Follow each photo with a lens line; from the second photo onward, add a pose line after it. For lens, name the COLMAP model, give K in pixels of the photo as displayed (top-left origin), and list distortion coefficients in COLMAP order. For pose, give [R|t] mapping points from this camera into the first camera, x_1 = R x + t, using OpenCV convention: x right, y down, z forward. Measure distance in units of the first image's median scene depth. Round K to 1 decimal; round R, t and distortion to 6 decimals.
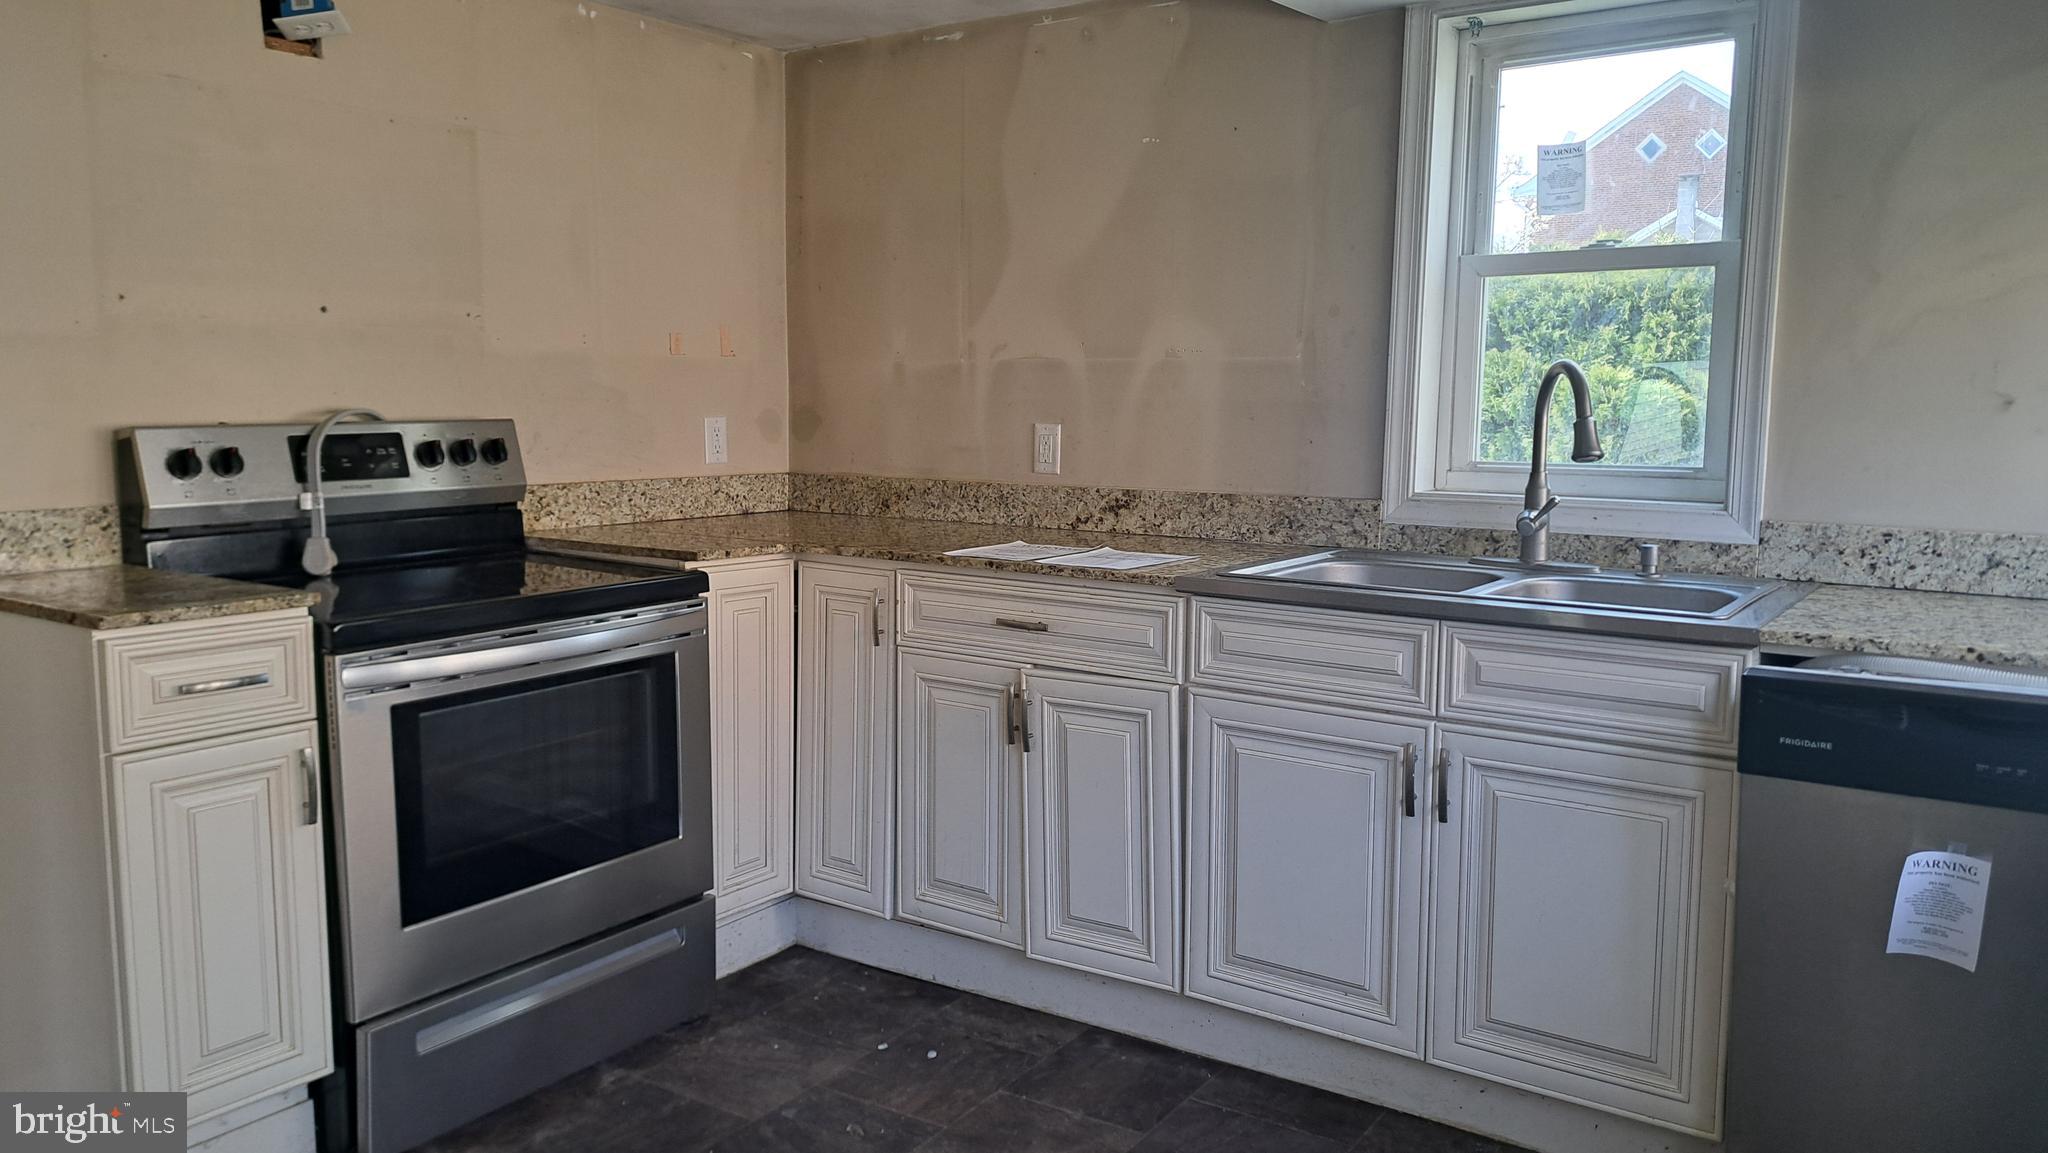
lens RADIAL K [[1436.2, 0, 1076.6], [0, 1436.2, 565.8], [0, 0, 1]] dist [0.125005, -0.318905]
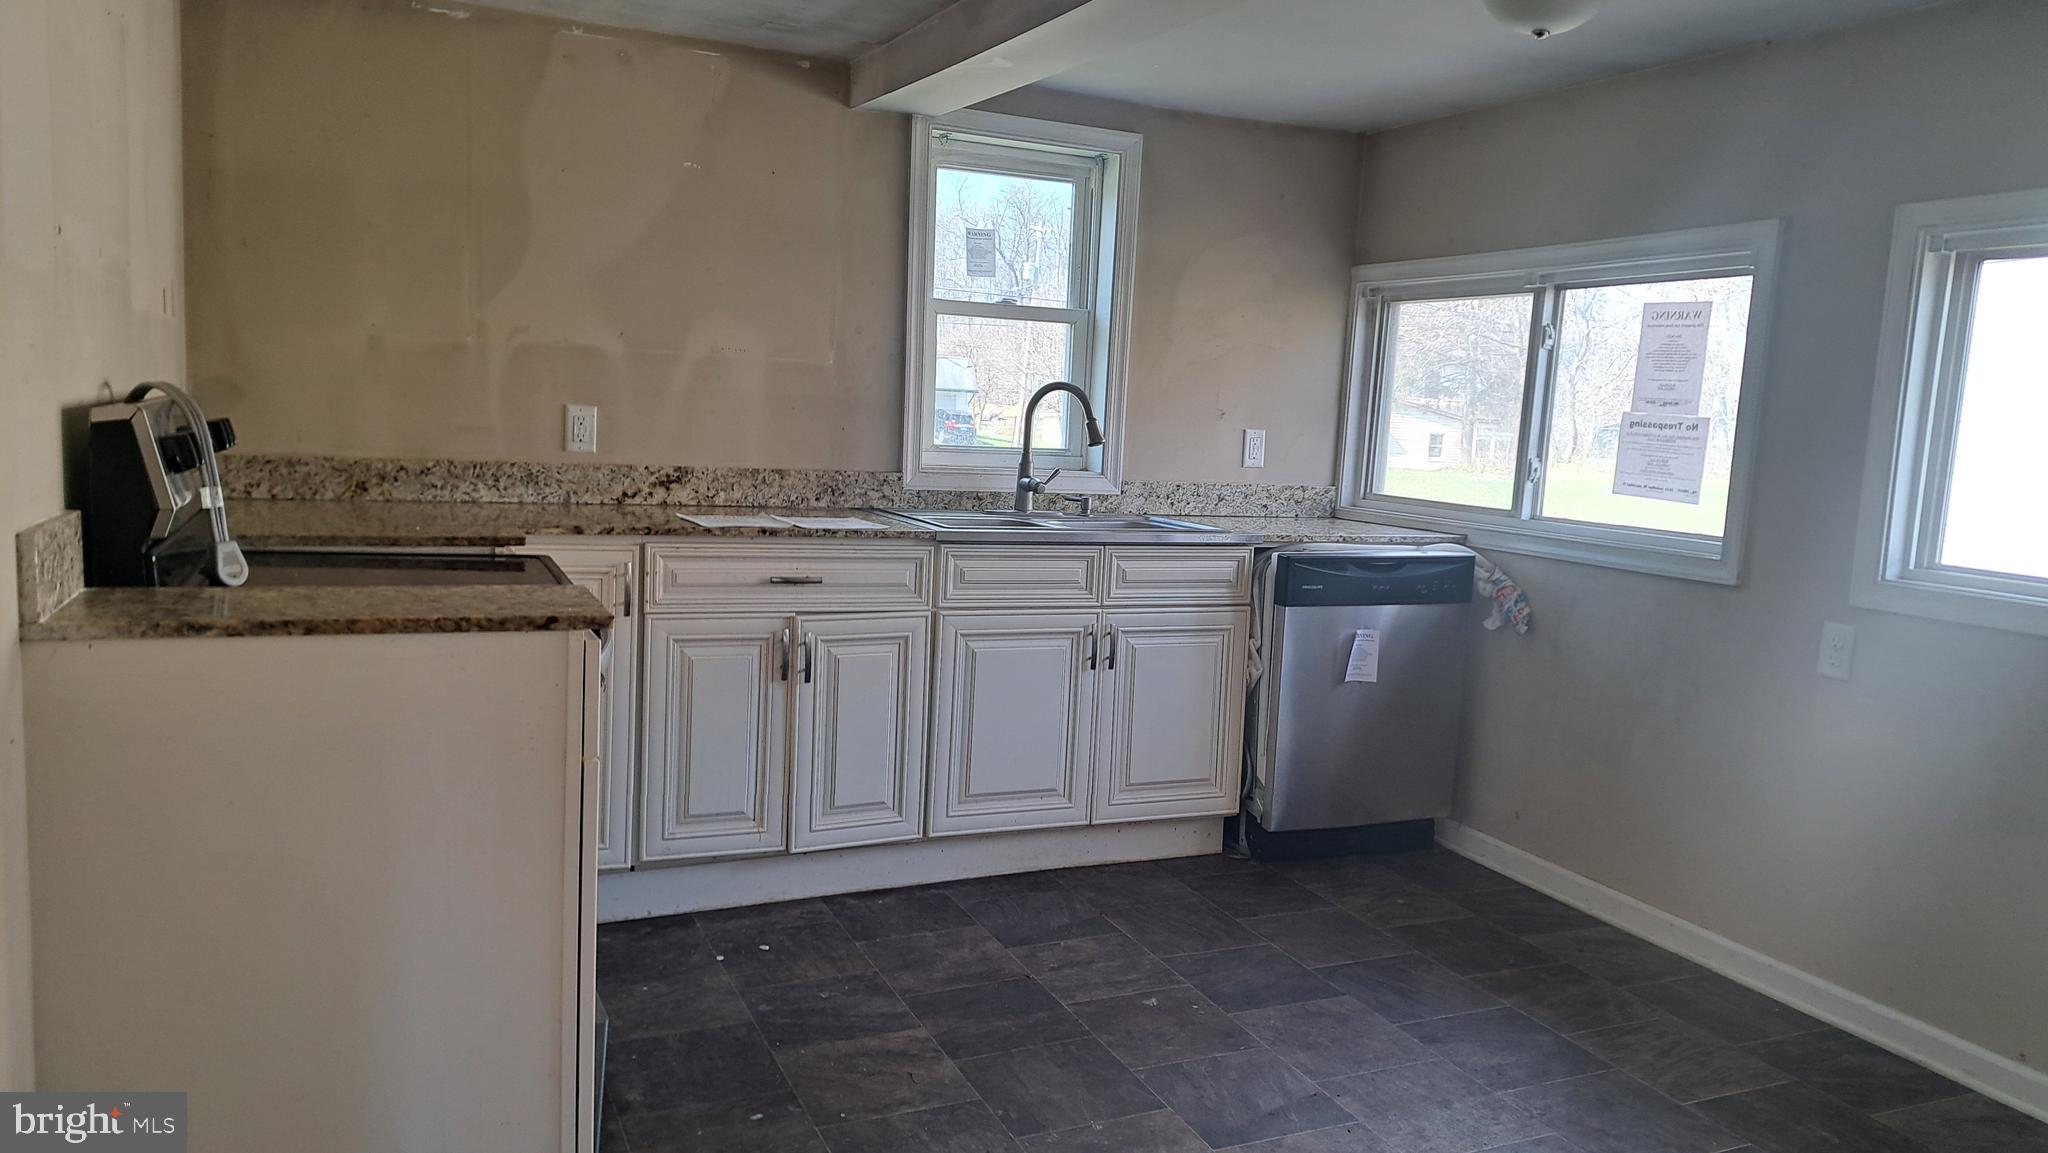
lens RADIAL K [[1436.2, 0, 1076.6], [0, 1436.2, 565.8], [0, 0, 1]] dist [0.125005, -0.318905]
pose [[0.519047, -0.073974, 0.851539, -0.871903], [0.054635, 0.997082, 0.053316, -0.020660], [-0.852998, 0.018851, 0.521574, 0.147571]]
